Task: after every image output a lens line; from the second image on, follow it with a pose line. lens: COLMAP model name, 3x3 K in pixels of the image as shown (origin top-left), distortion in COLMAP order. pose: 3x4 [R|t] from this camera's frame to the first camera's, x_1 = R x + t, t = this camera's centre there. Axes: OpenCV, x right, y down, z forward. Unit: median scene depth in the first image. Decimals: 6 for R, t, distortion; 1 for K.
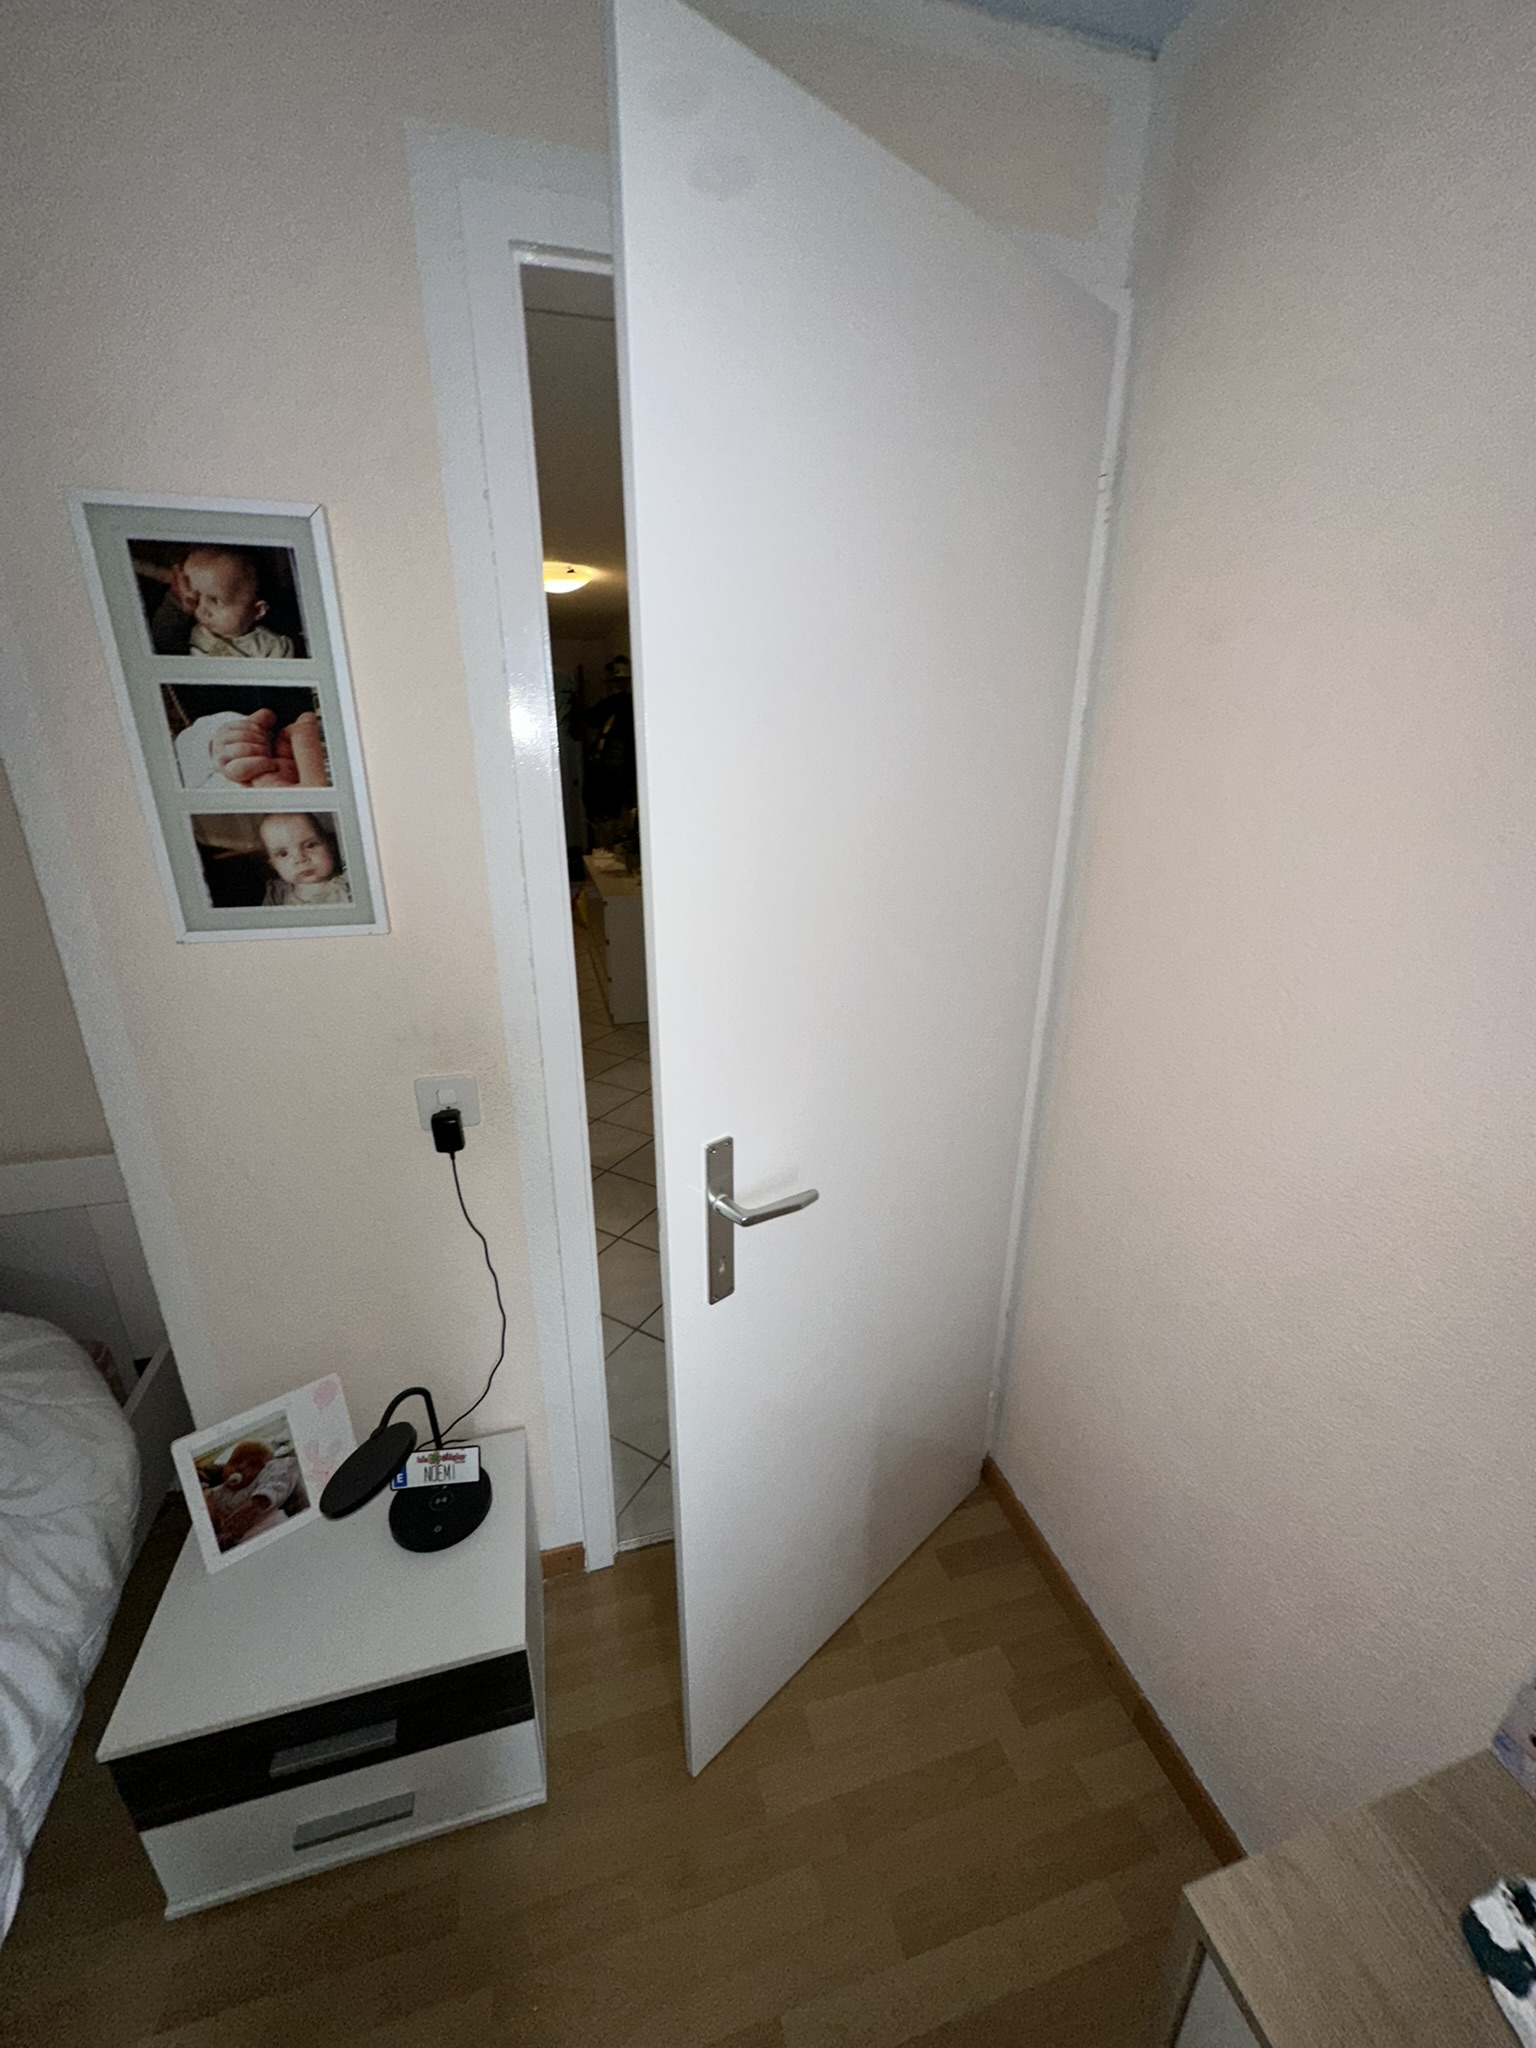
lens RADIAL K [[816.4, 0, 768.0], [0, 816.4, 1024.0], [0, 0, 1]] dist [0.000162, -0.000239]
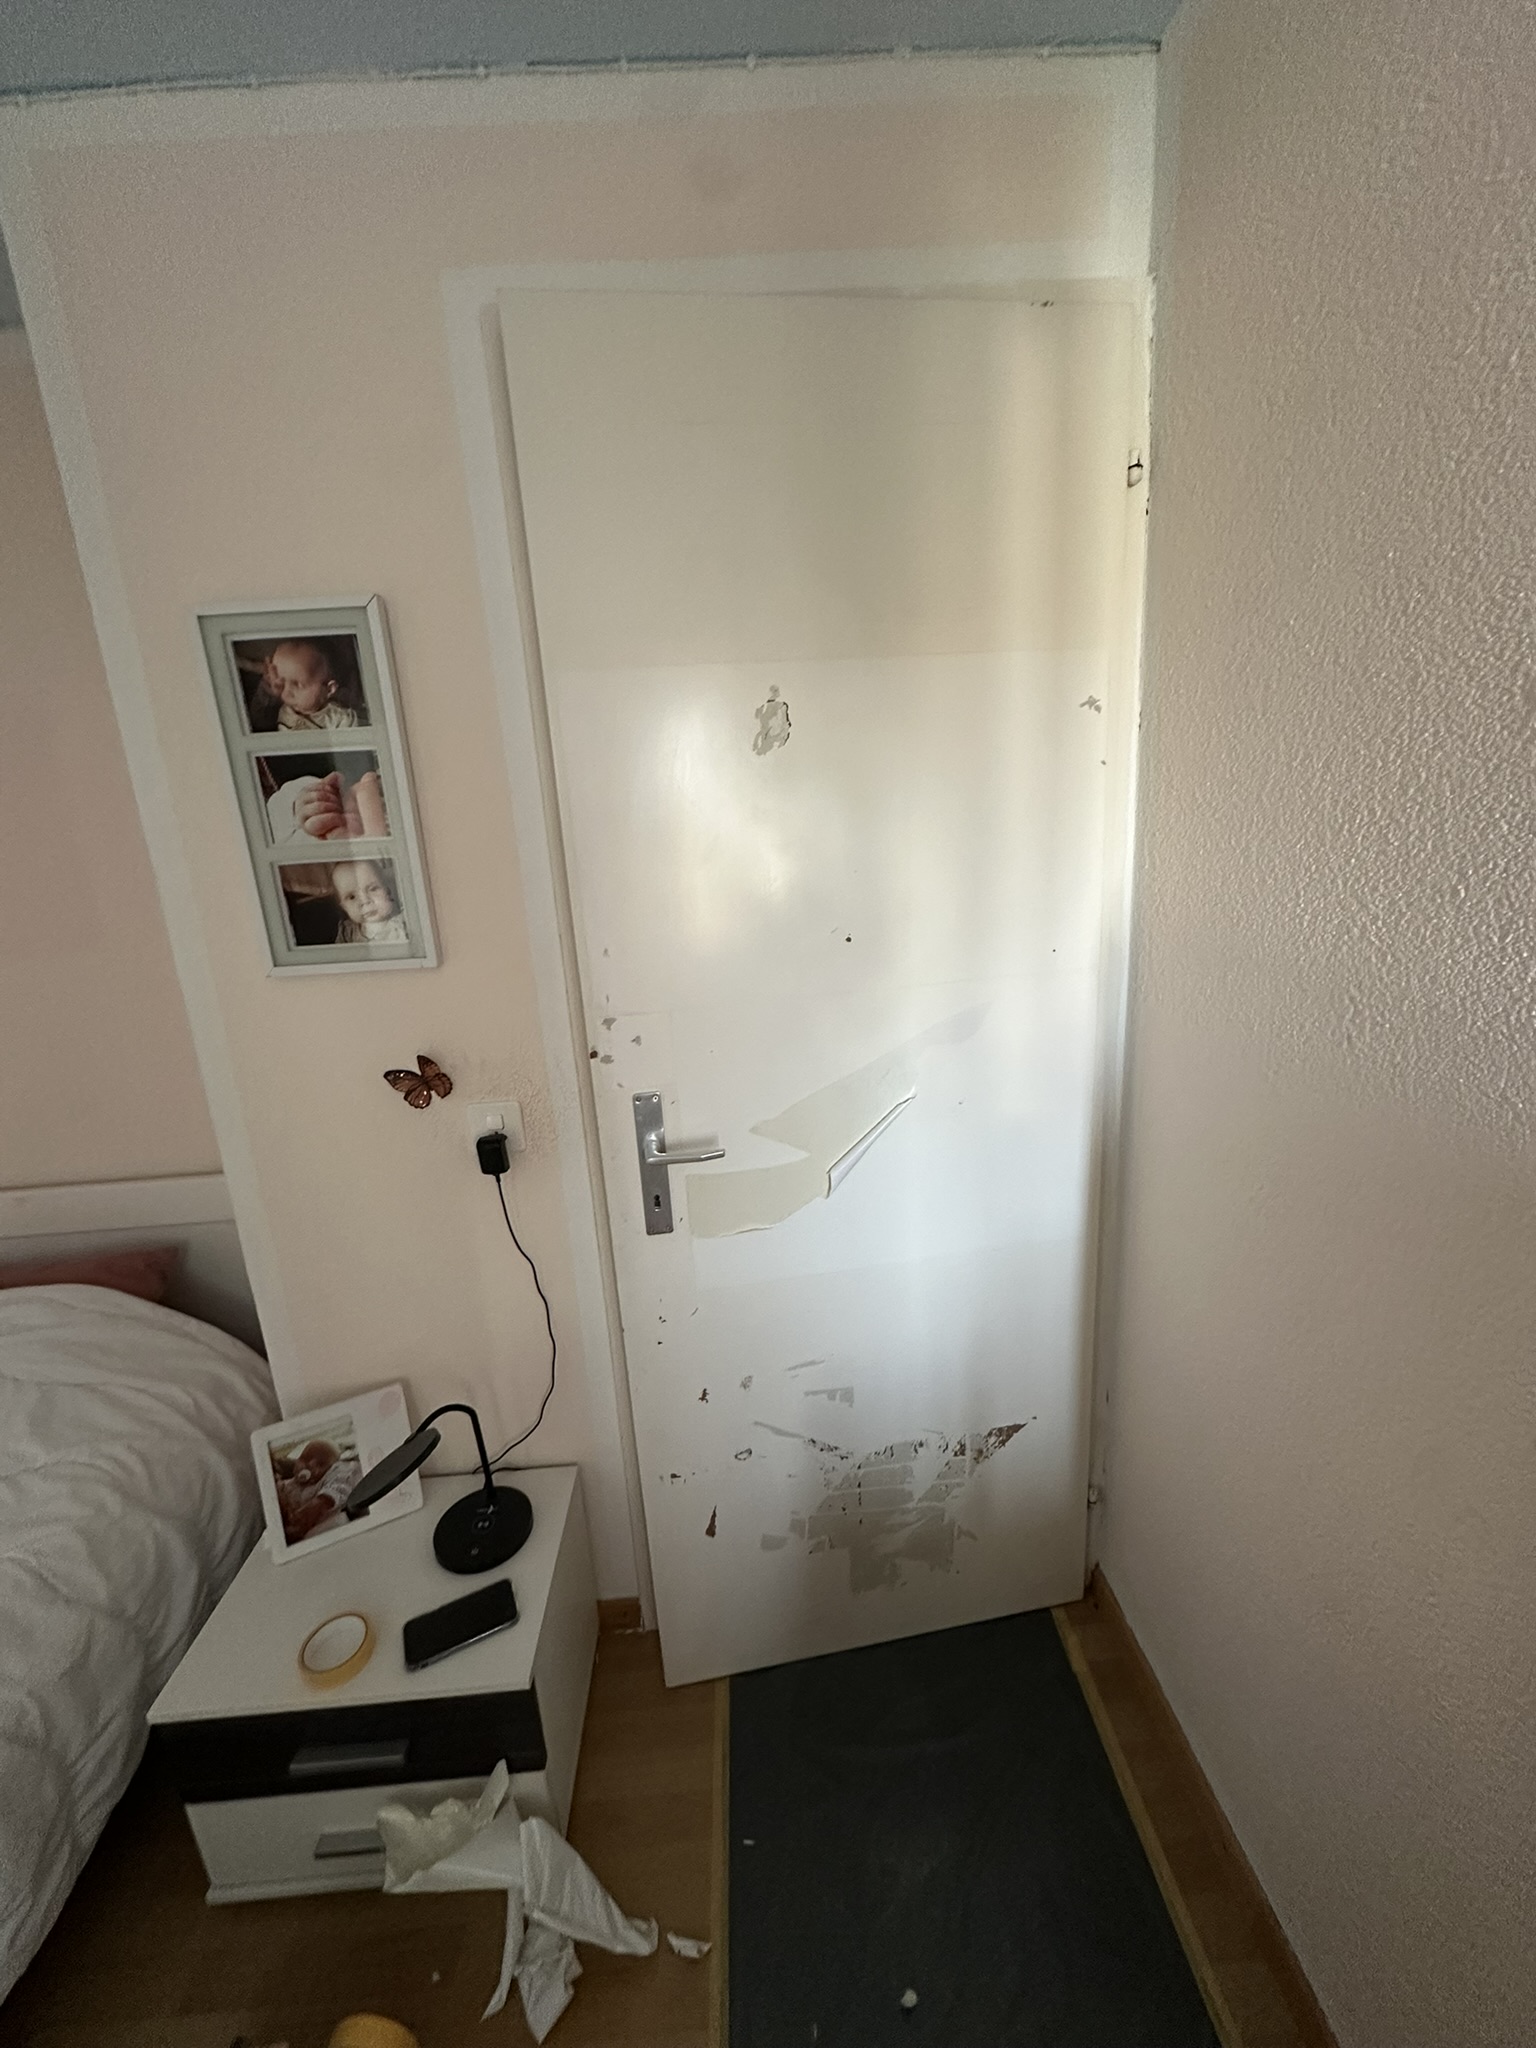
lens RADIAL K [[816.4, 0, 768.0], [0, 816.4, 1024.0], [0, 0, 1]] dist [0.000162, -0.000239]
pose [[0.972720, -0.010492, -0.231745, 0.232029], [-0.010311, 0.996034, -0.088375, 0.061854], [0.231753, 0.088353, 0.968754, 0.053504]]
